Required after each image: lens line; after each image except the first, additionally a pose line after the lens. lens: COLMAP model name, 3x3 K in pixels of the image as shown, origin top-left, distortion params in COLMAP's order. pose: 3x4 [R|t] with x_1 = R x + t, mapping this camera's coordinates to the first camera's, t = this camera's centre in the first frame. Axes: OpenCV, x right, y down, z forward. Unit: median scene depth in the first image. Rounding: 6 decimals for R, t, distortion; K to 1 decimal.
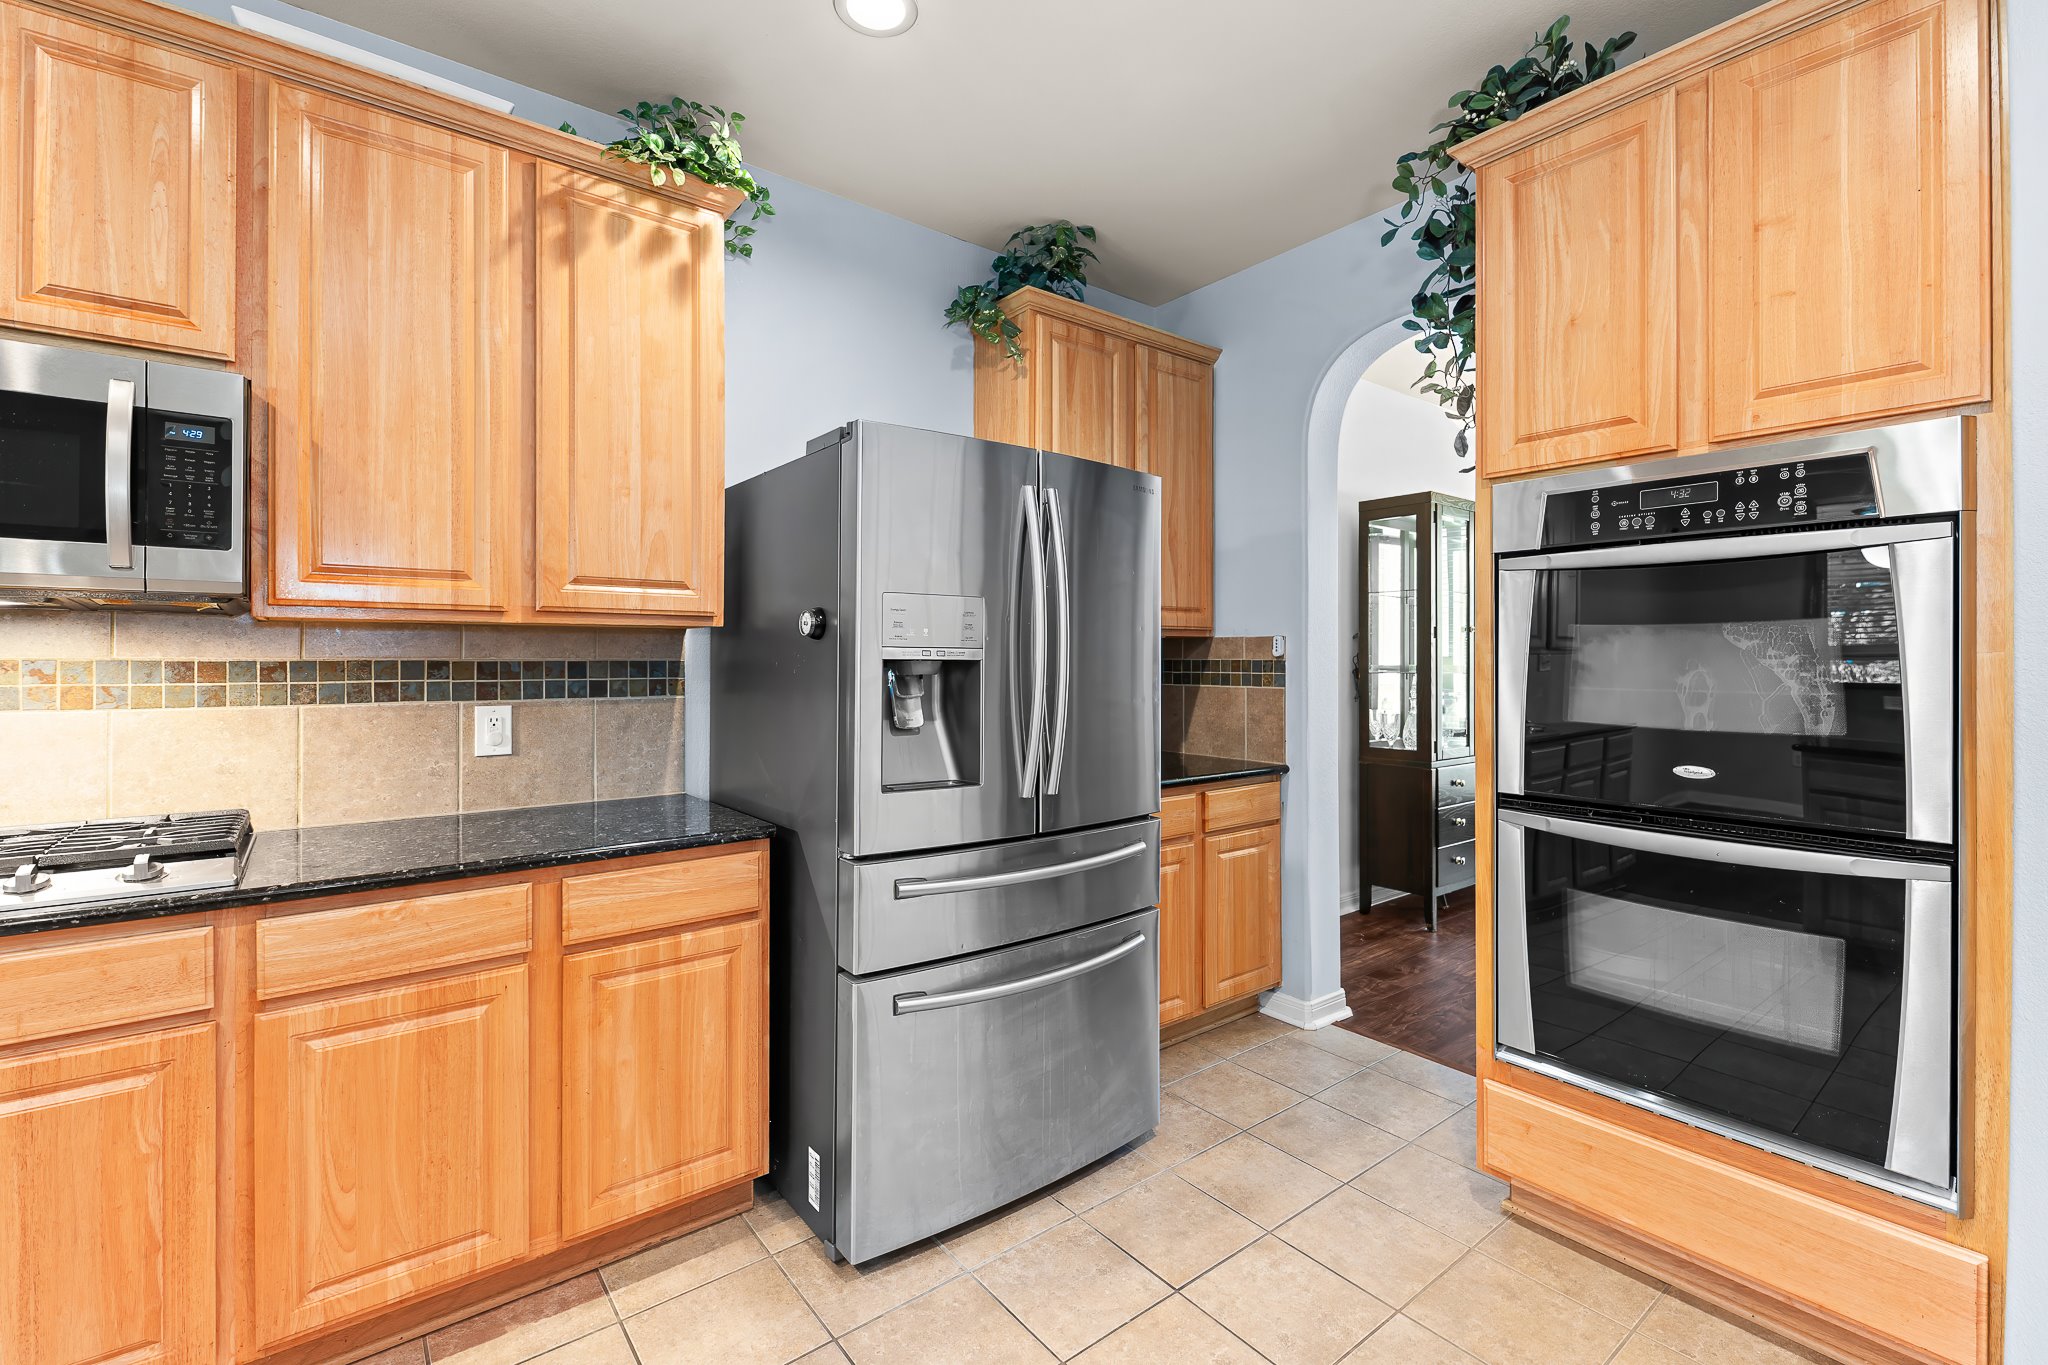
lens RADIAL K [[885.1, 0, 1029.9], [0, 885.1, 657.3], [0, 0, 1]] dist [-0.000371, -0.005650]
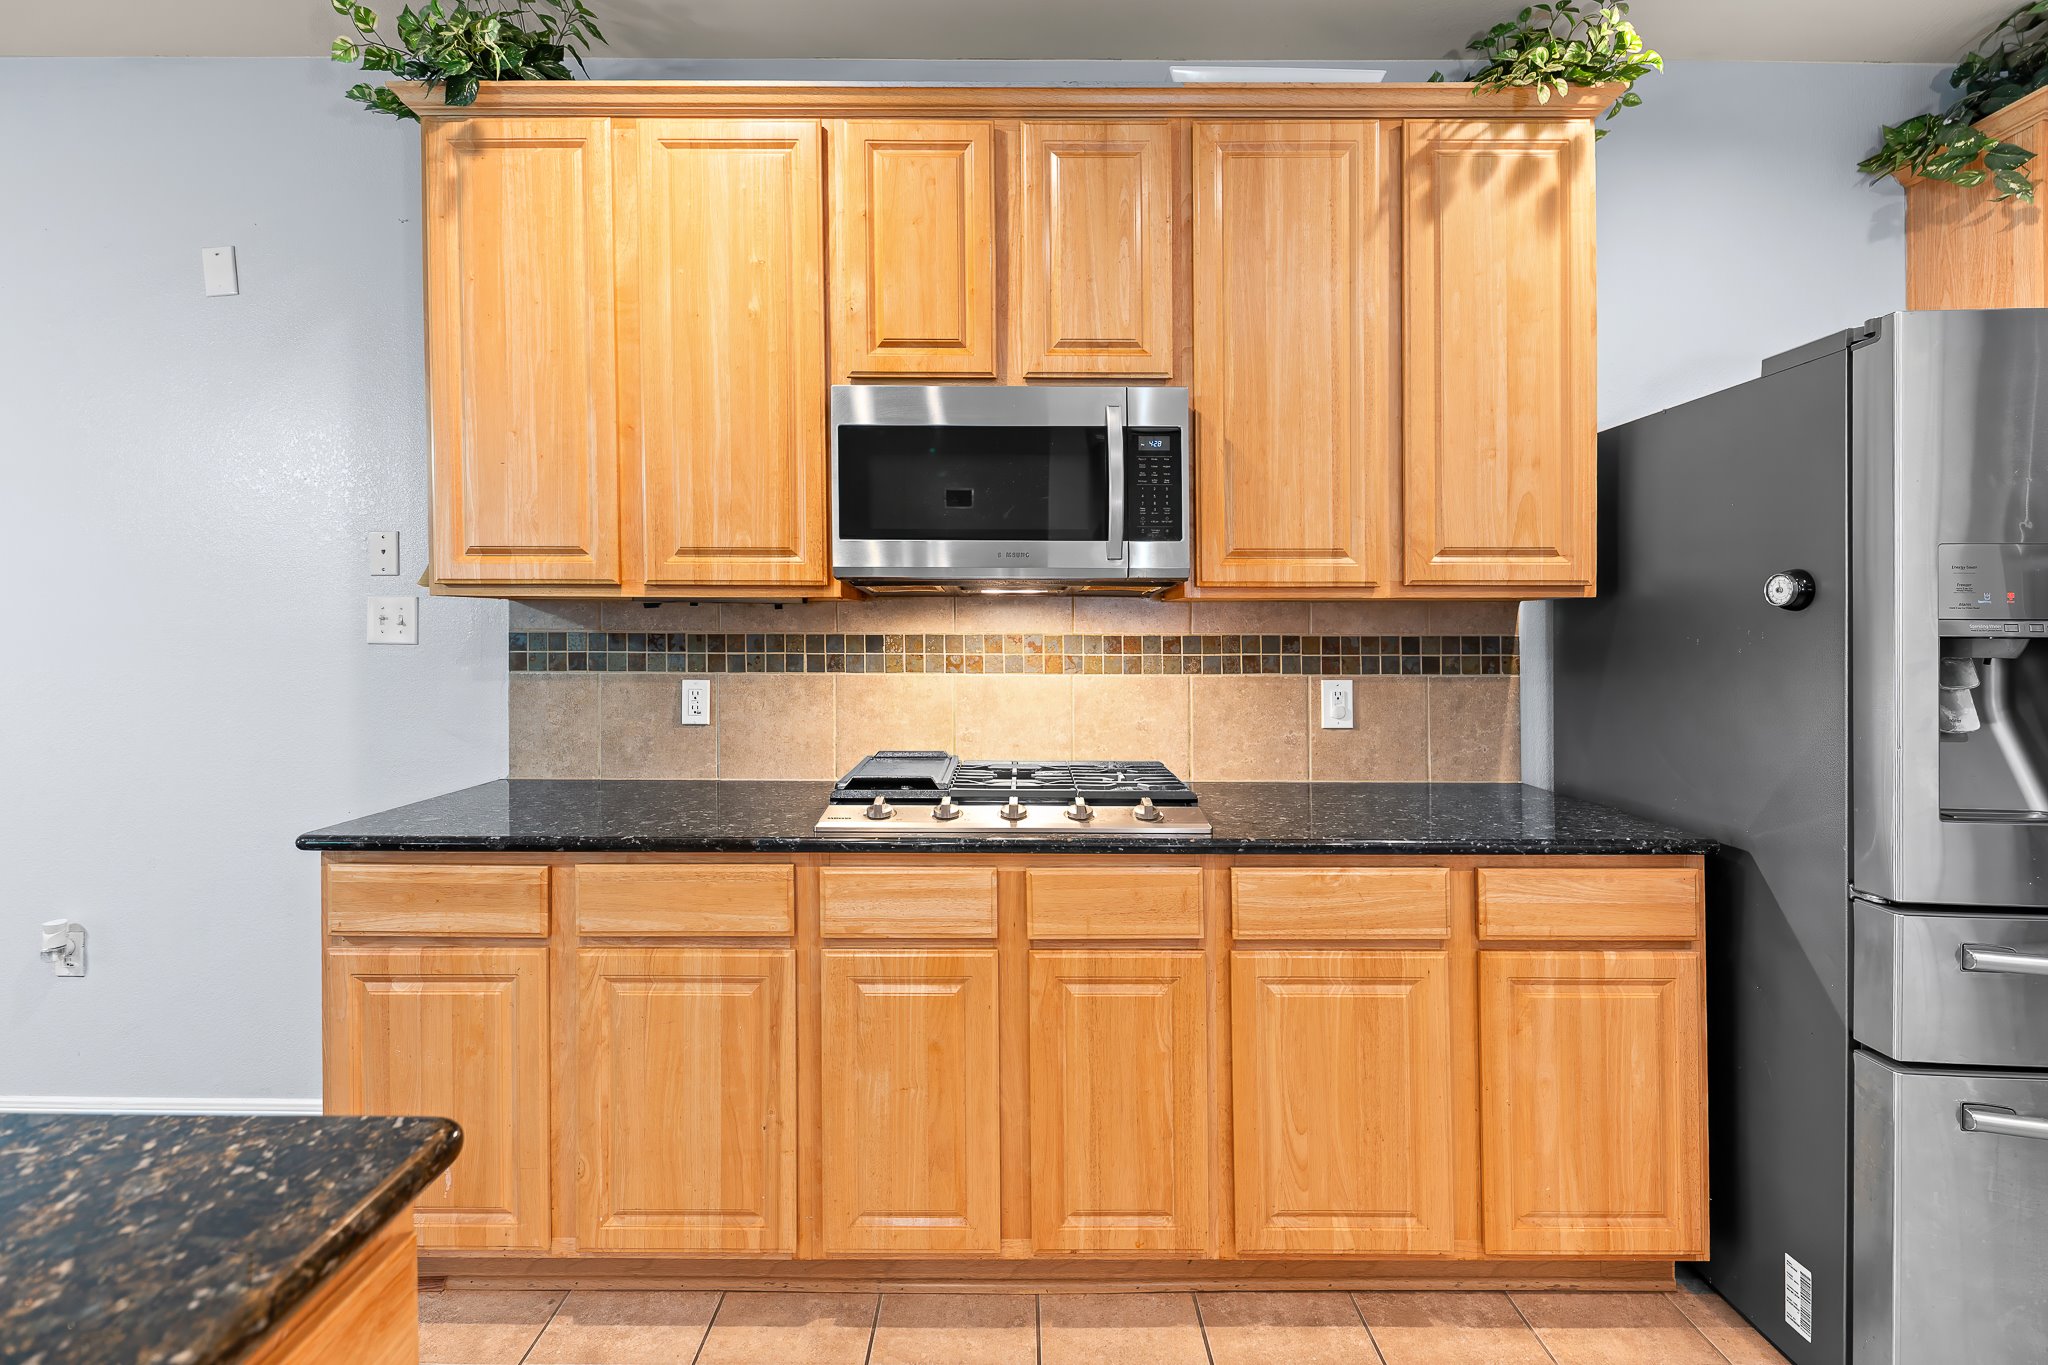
lens RADIAL K [[890.6, 0, 1016.9], [0, 890.6, 642.4], [0, 0, 1]] dist [0.000868, -0.005780]
pose [[0.775936, 0.008202, -0.630758, -0.290553], [0.000627, 0.999905, 0.013774, -0.003650], [0.630811, -0.011083, 0.775857, -0.039467]]
